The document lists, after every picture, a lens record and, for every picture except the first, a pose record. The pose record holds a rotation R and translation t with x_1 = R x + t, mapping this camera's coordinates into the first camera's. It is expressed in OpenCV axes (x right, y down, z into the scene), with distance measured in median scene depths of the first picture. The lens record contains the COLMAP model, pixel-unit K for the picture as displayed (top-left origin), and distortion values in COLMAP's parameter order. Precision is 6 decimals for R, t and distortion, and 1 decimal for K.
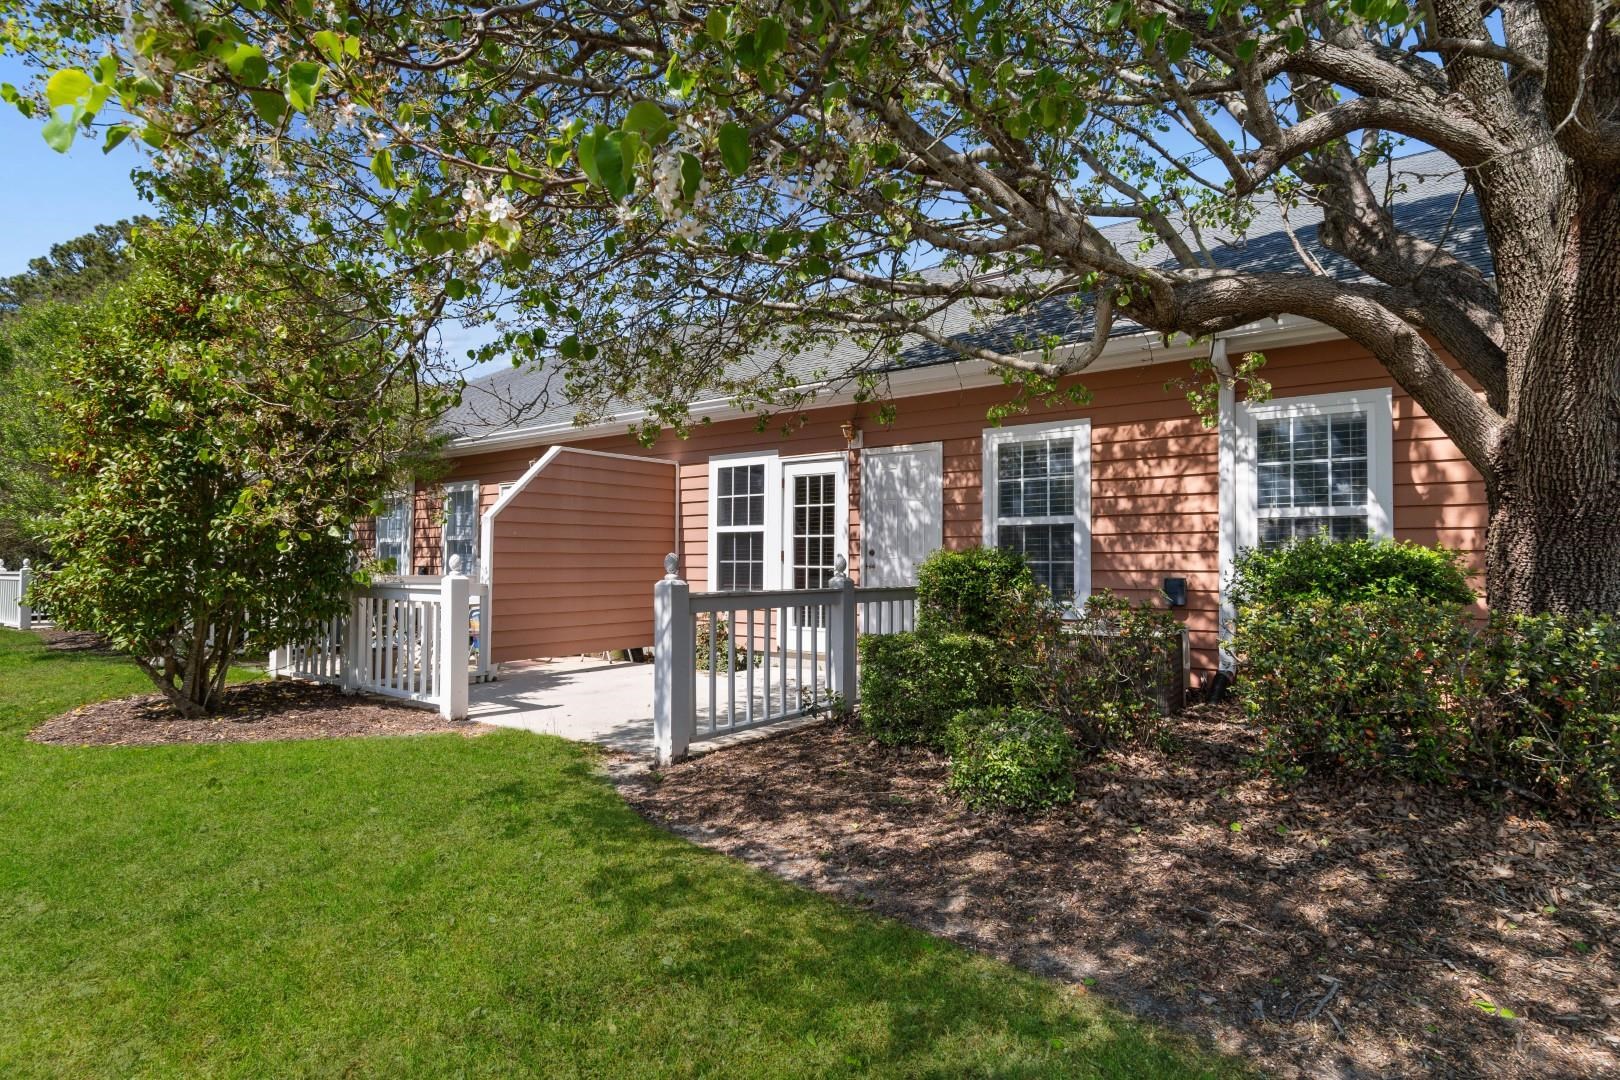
lens RADIAL K [[860.5, 0, 810.9], [0, 860.5, 550.5], [0, 0, 1]] dist [0.025503, 0.000662]
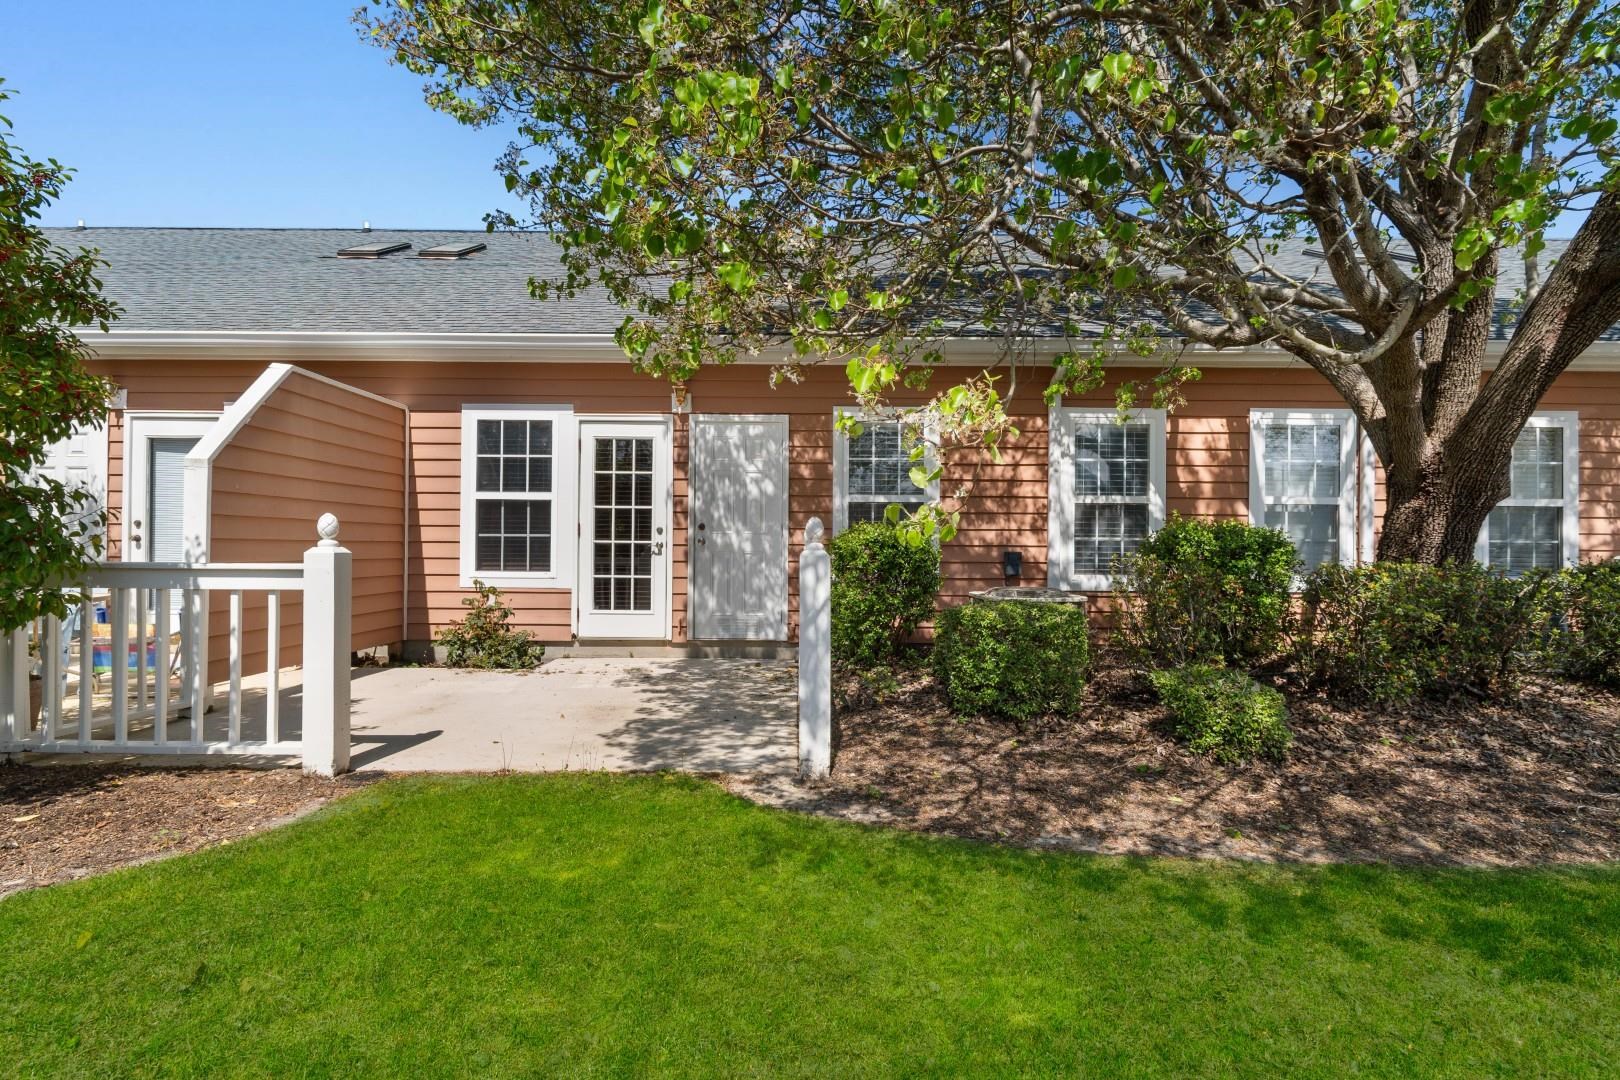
lens RADIAL K [[814.7, 0, 811.7], [0, 814.7, 539.9], [0, 0, 1]] dist [0.007168, -0.000677]
pose [[0.795654, 0.007772, 0.605701, -0.468937], [-0.011680, 0.999929, 0.002513, 0.016708], [-0.605639, -0.009074, 0.795688, 0.291001]]
